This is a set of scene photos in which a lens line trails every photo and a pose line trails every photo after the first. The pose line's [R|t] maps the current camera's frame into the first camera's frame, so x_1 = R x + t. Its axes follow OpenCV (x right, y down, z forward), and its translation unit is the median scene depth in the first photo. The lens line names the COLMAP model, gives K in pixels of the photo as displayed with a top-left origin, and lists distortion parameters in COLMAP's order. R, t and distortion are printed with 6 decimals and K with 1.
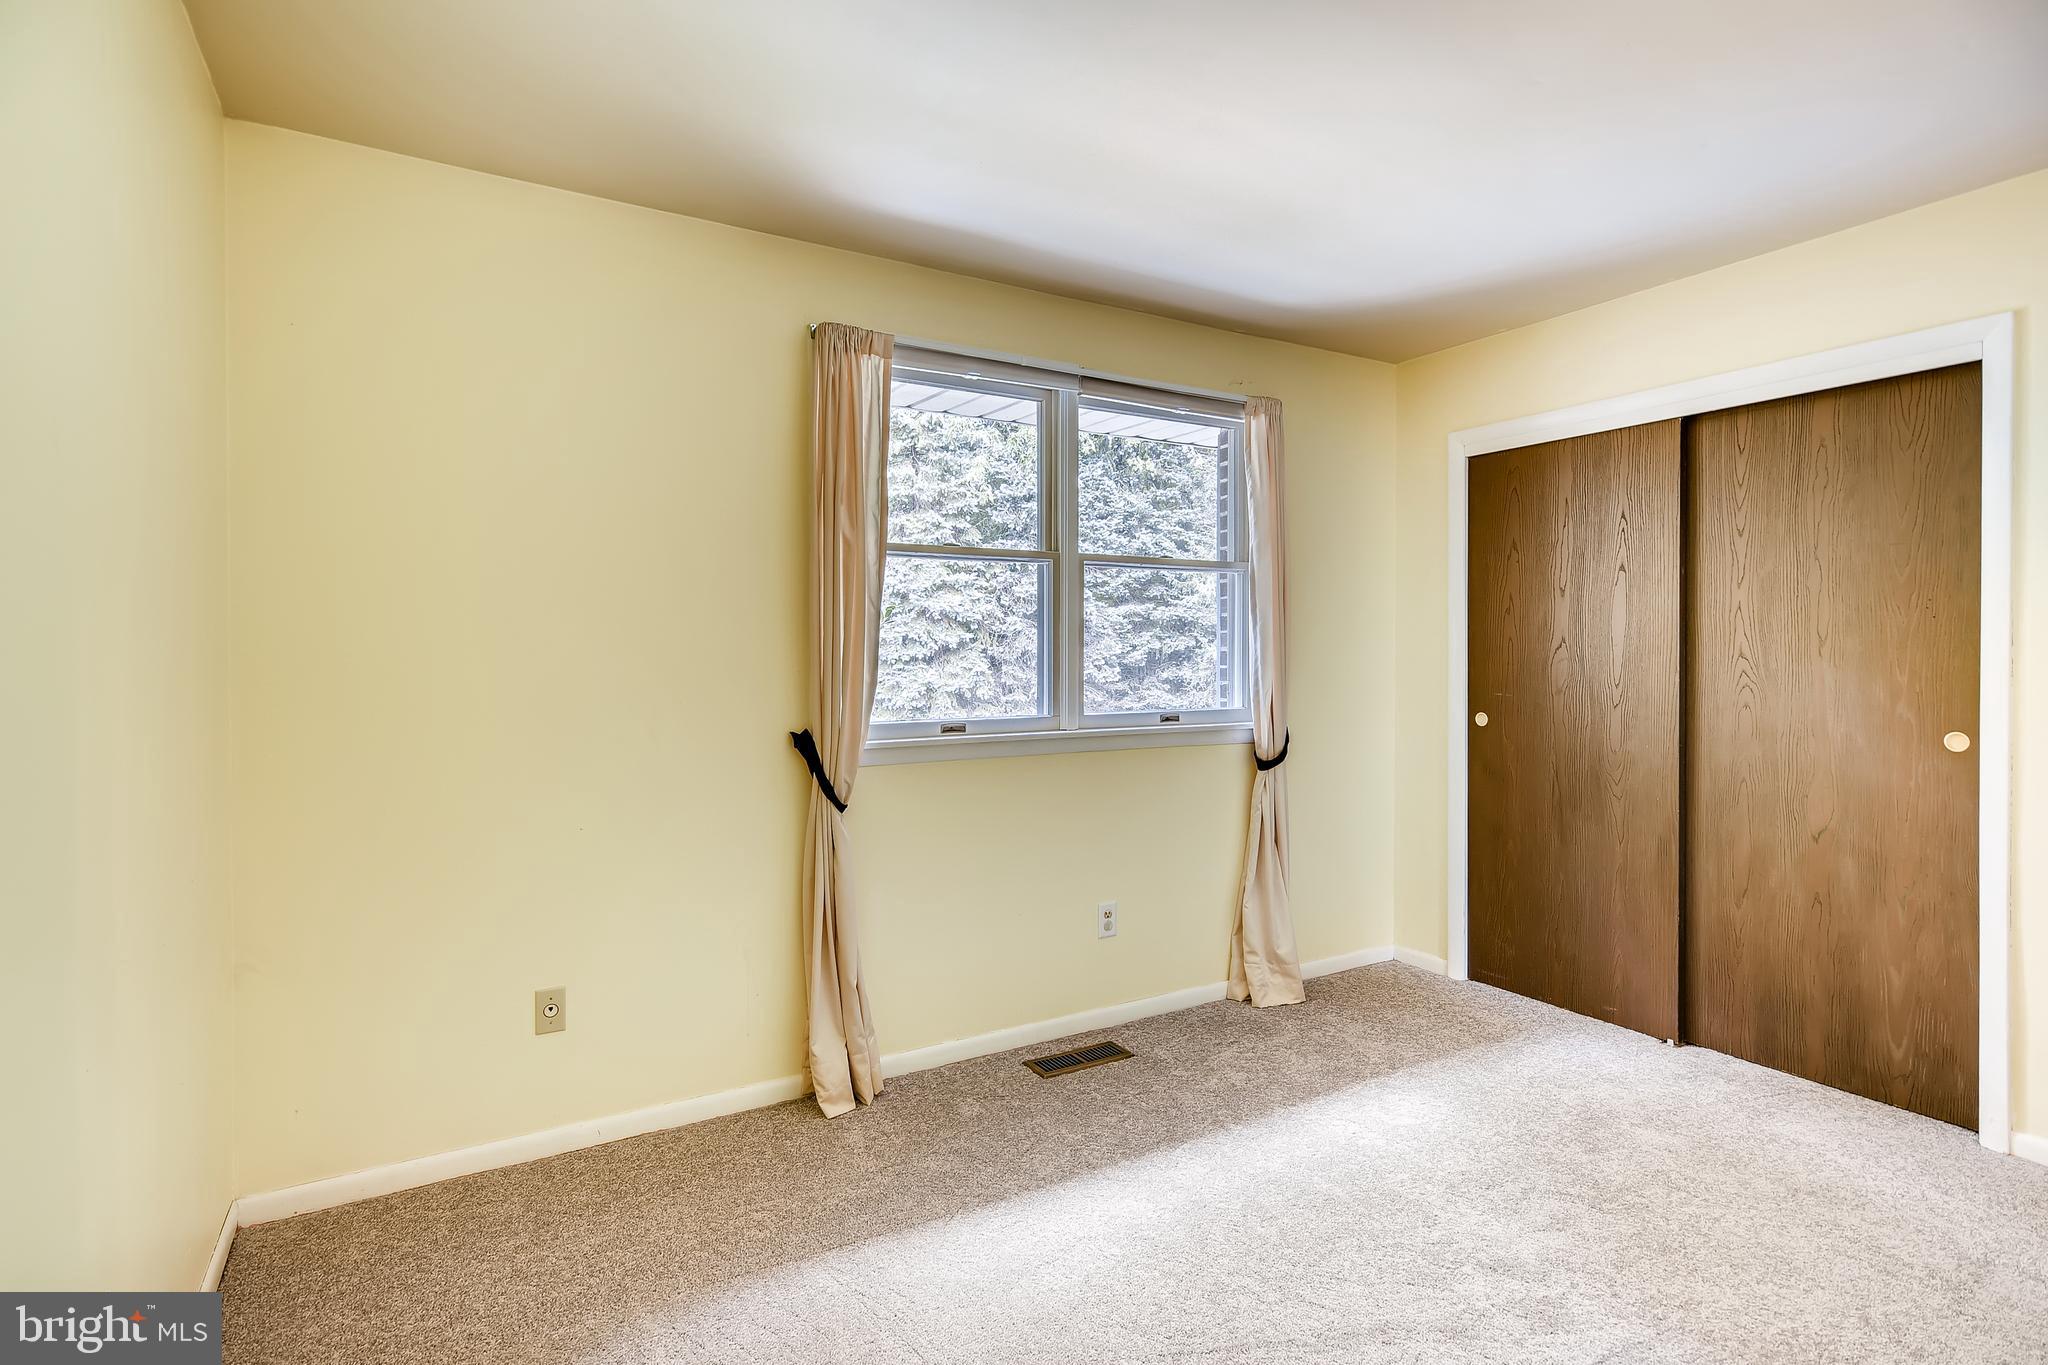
lens RADIAL K [[1013.4, 0, 1025.8], [0, 1013.4, 669.5], [0, 0, 1]] dist [0.013286, -0.005341]
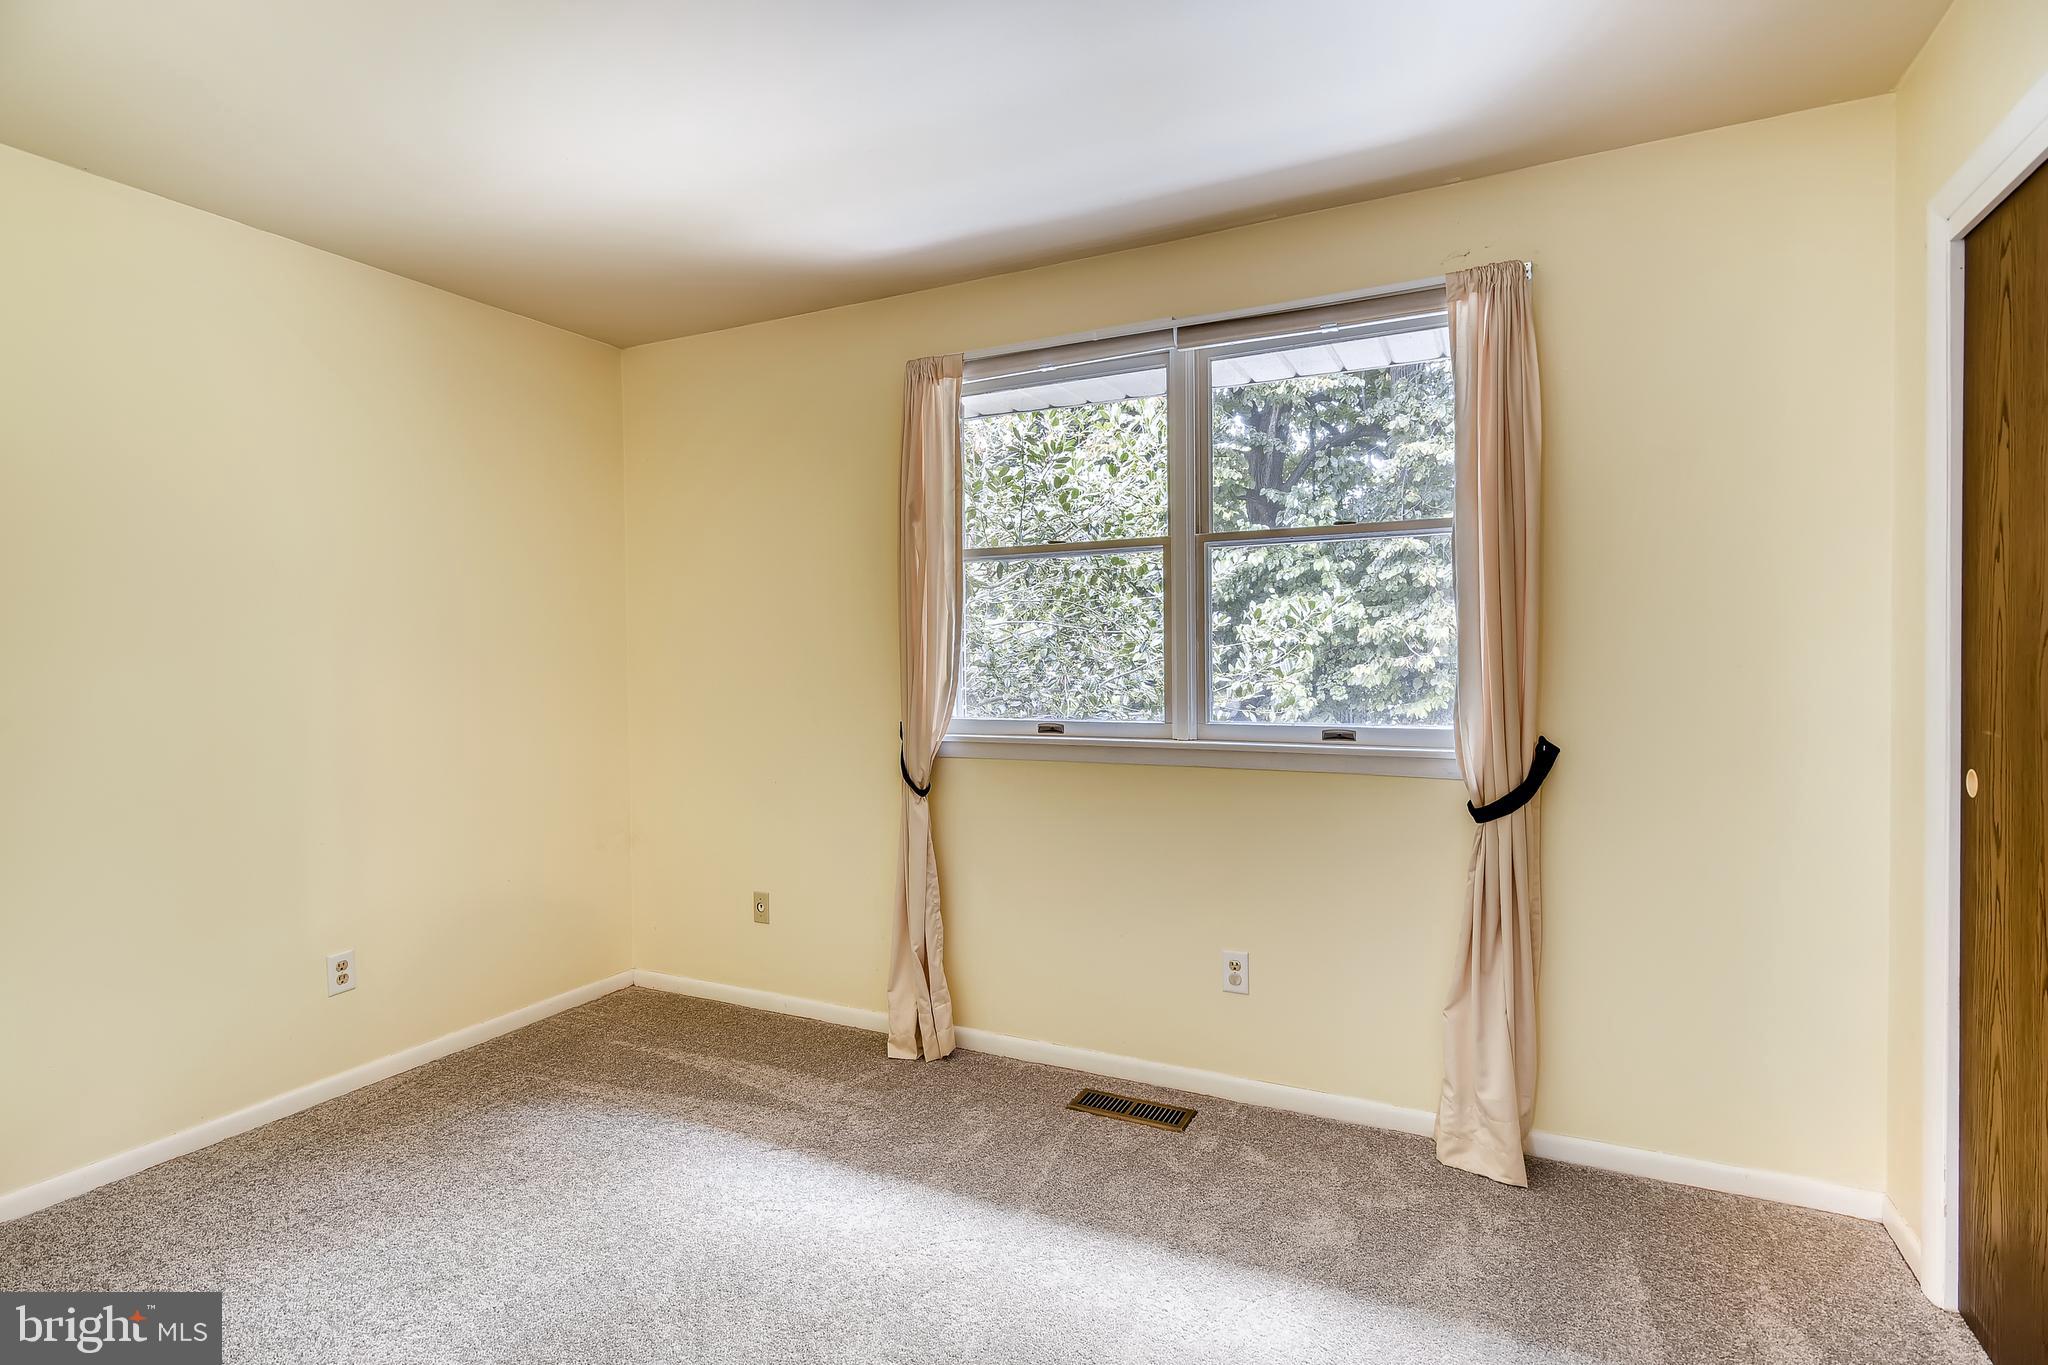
lens RADIAL K [[1013.4, 0, 1016.6], [0, 1013.4, 674.3], [0, 0, 1]] dist [0.013286, -0.005341]
pose [[0.541870, 0.016215, -0.840306, 0.728931], [-0.002791, 0.999843, 0.017494, -0.011986], [0.840457, -0.007134, 0.541831, 0.430783]]
